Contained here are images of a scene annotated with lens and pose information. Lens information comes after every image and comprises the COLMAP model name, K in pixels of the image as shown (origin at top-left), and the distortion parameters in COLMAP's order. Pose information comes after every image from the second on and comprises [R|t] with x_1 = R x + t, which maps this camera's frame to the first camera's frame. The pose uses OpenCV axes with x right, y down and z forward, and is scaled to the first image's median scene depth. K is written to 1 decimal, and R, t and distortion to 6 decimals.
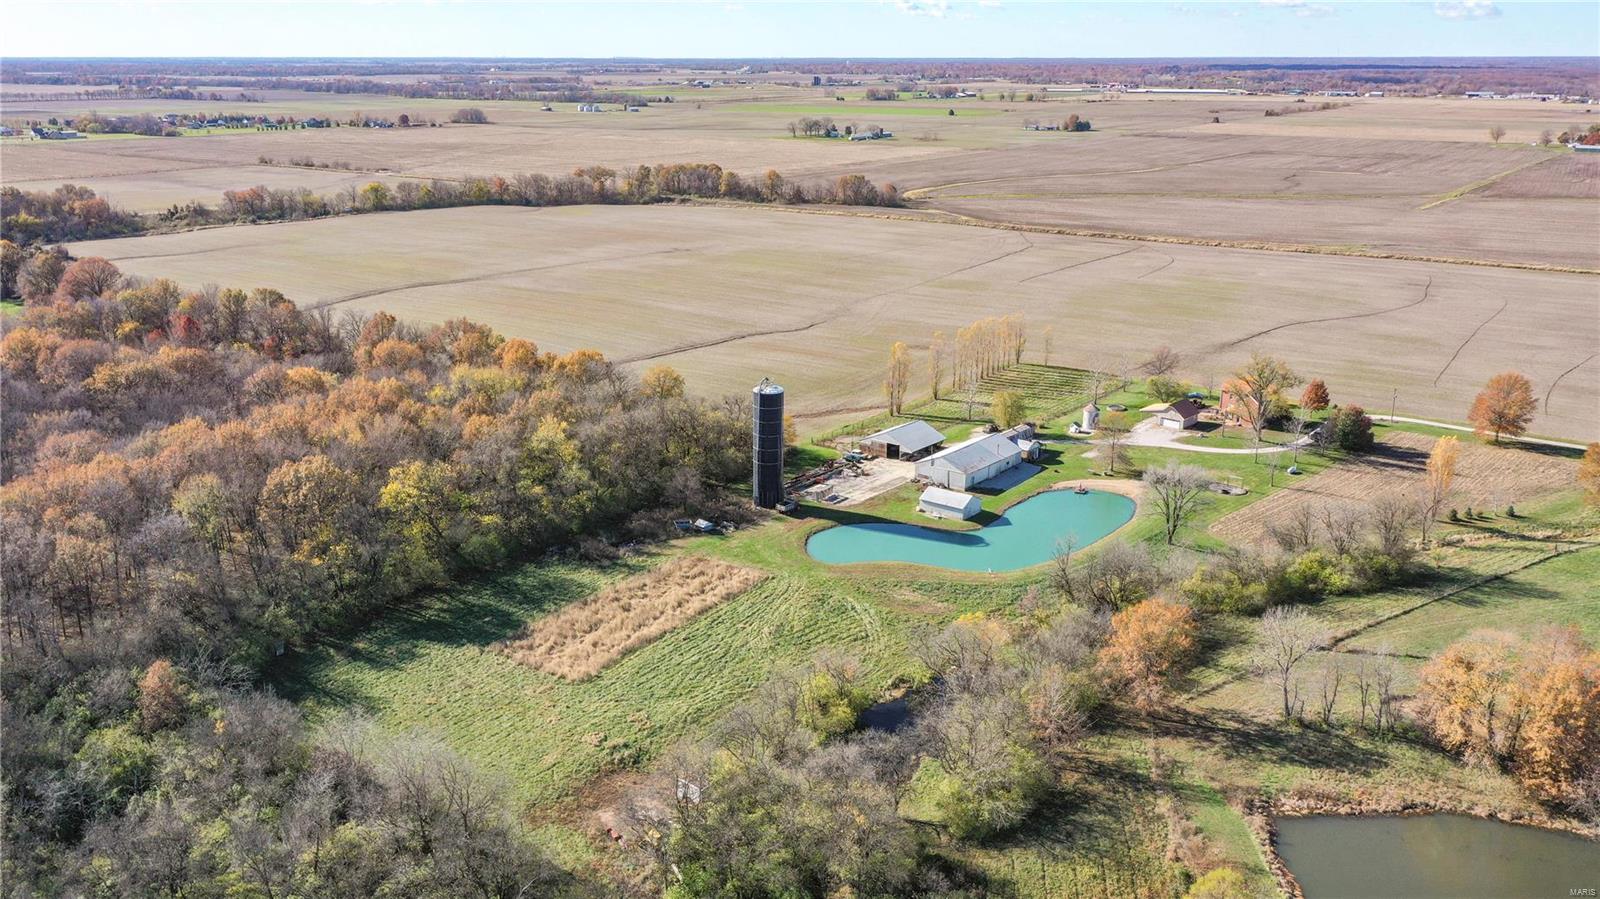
lens RADIAL K [[1348.4, 0, 792.2], [0, 1348.4, 450.5], [0, 0, 1]] dist [0.001125, 0.005596]
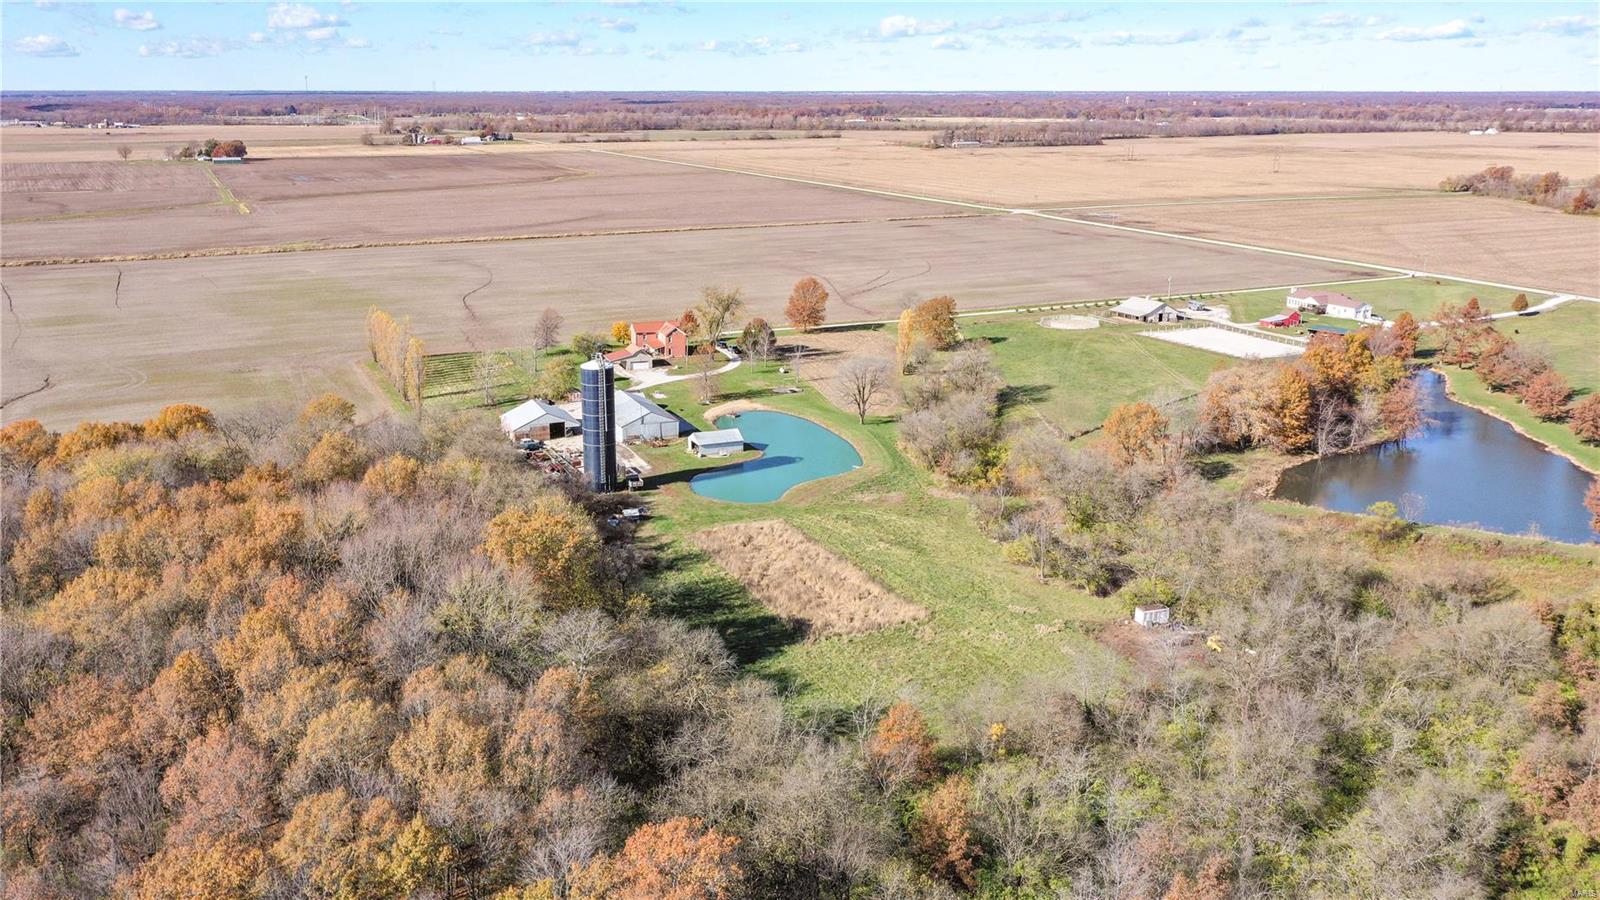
lens RADIAL K [[1348.4, 0, 792.2], [0, 1348.4, 451.0], [0, 0, 1]] dist [0.001125, 0.005596]
pose [[0.469355, -0.228793, 0.852854, -0.733953], [0.249597, 0.960836, 0.120399, -0.064666], [-0.846999, 0.156359, 0.508079, 0.403046]]
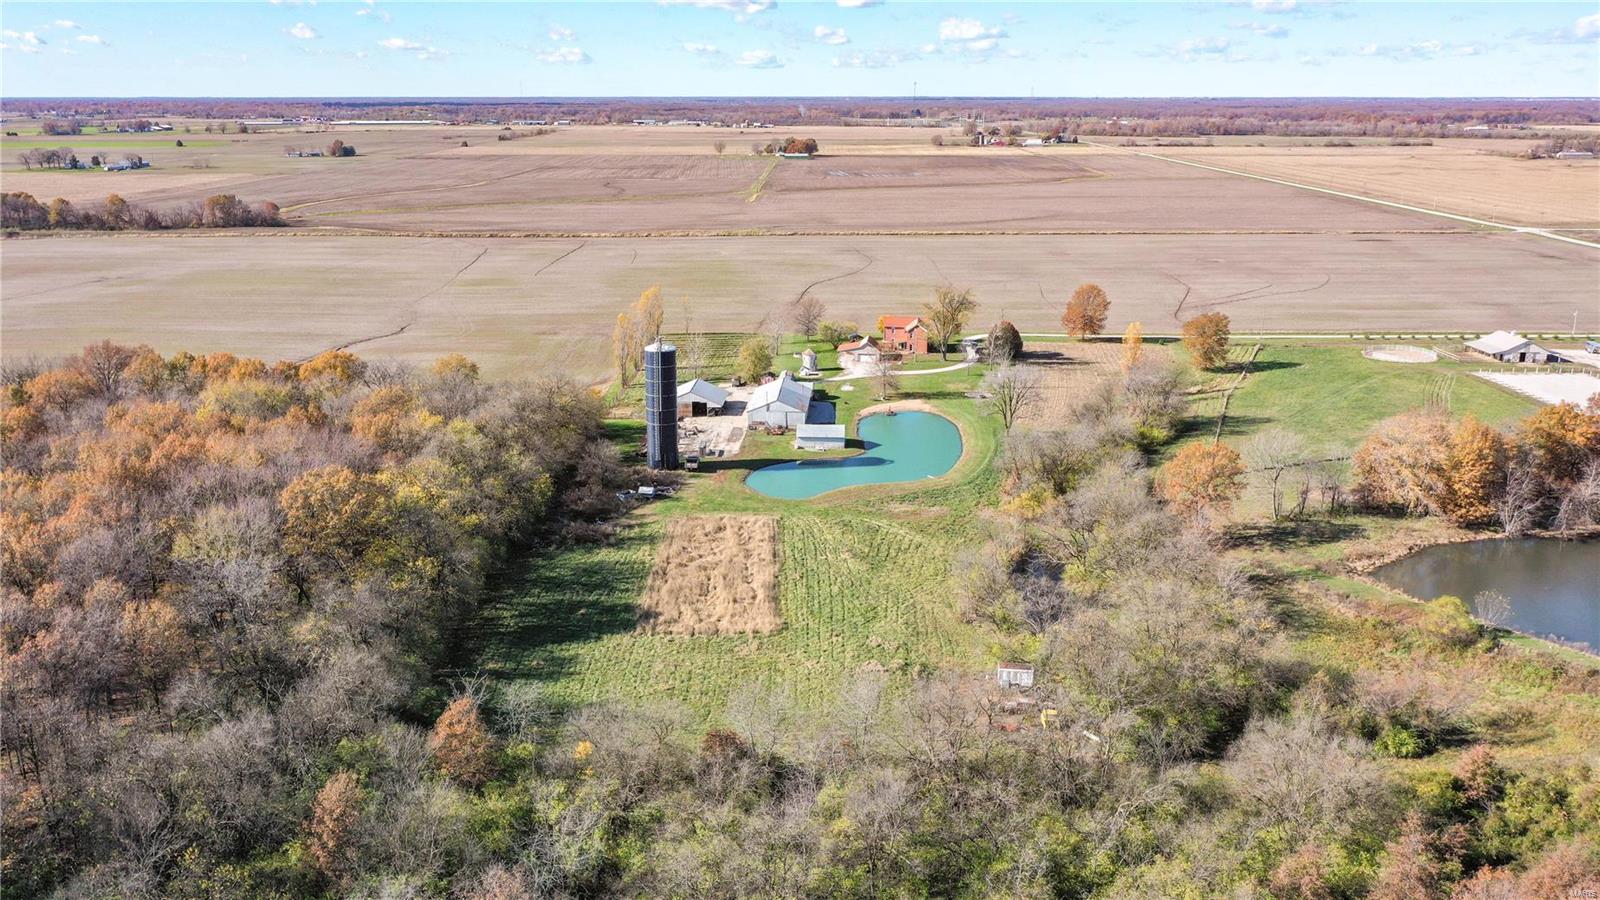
lens RADIAL K [[1309.3, 0, 822.2], [0, 1309.3, 386.0], [0, 0, 1]] dist [0.003597, 0.001484]
pose [[0.803049, -0.128674, 0.581855, -0.462292], [0.167787, 0.985730, -0.013582, 0.013699], [-0.571805, 0.108535, 0.813179, 0.153954]]
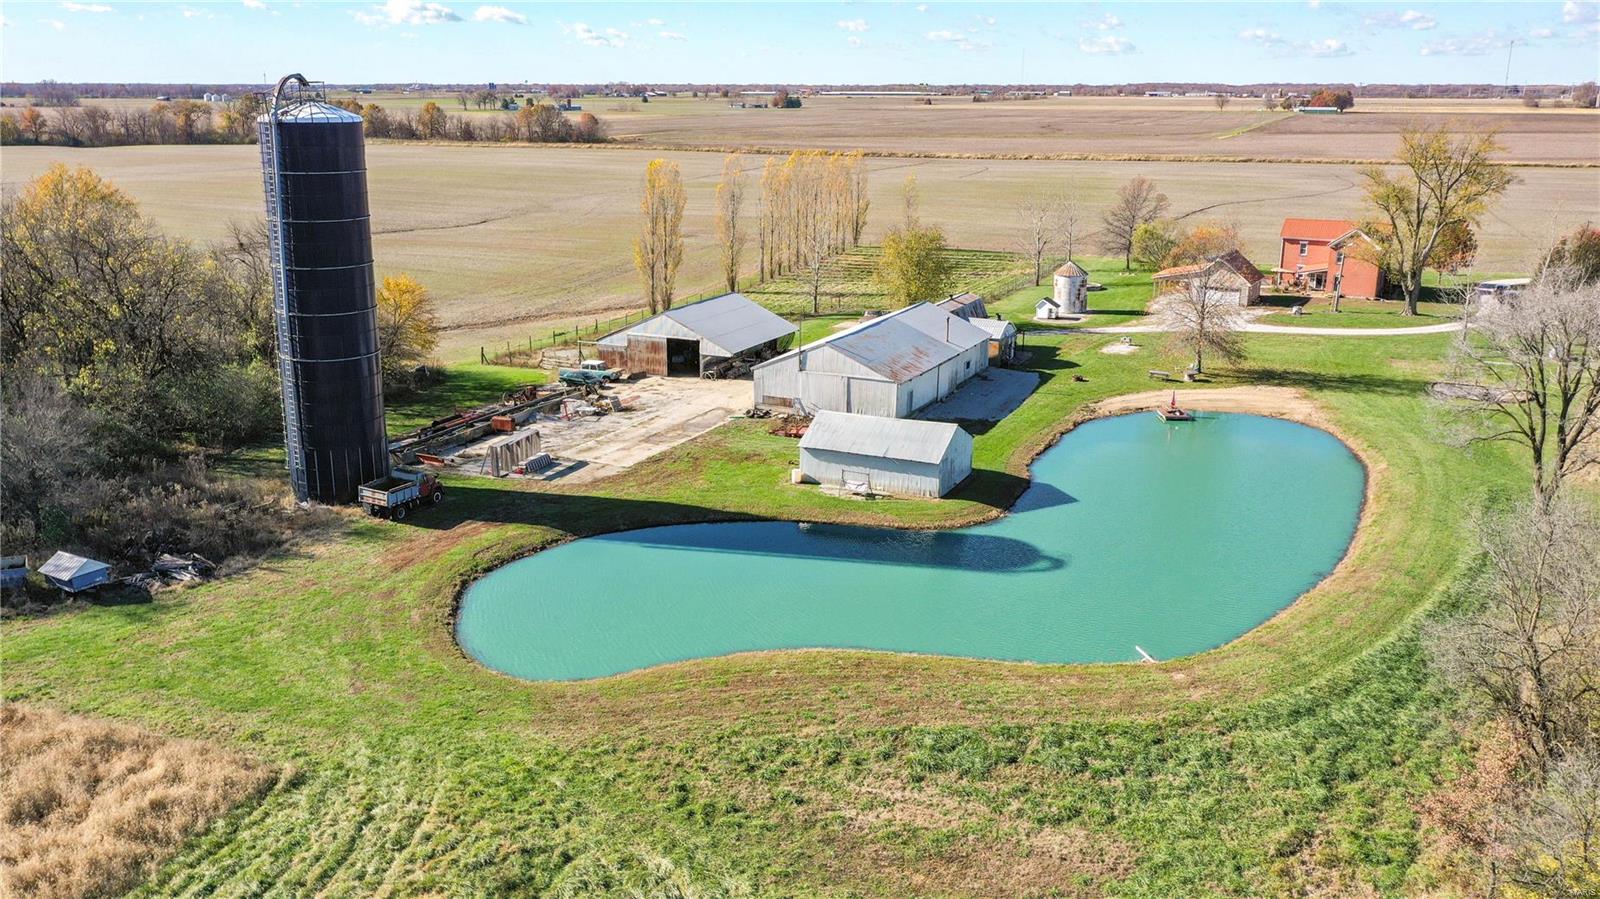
lens RADIAL K [[1348.4, 0, 792.2], [0, 1348.4, 450.5], [0, 0, 1]] dist [0.001125, 0.005596]
pose [[0.973993, -0.057941, 0.219044, 0.017256], [0.063369, 0.997831, -0.017830, 0.041656], [-0.217536, 0.031247, 0.975552, 0.648757]]
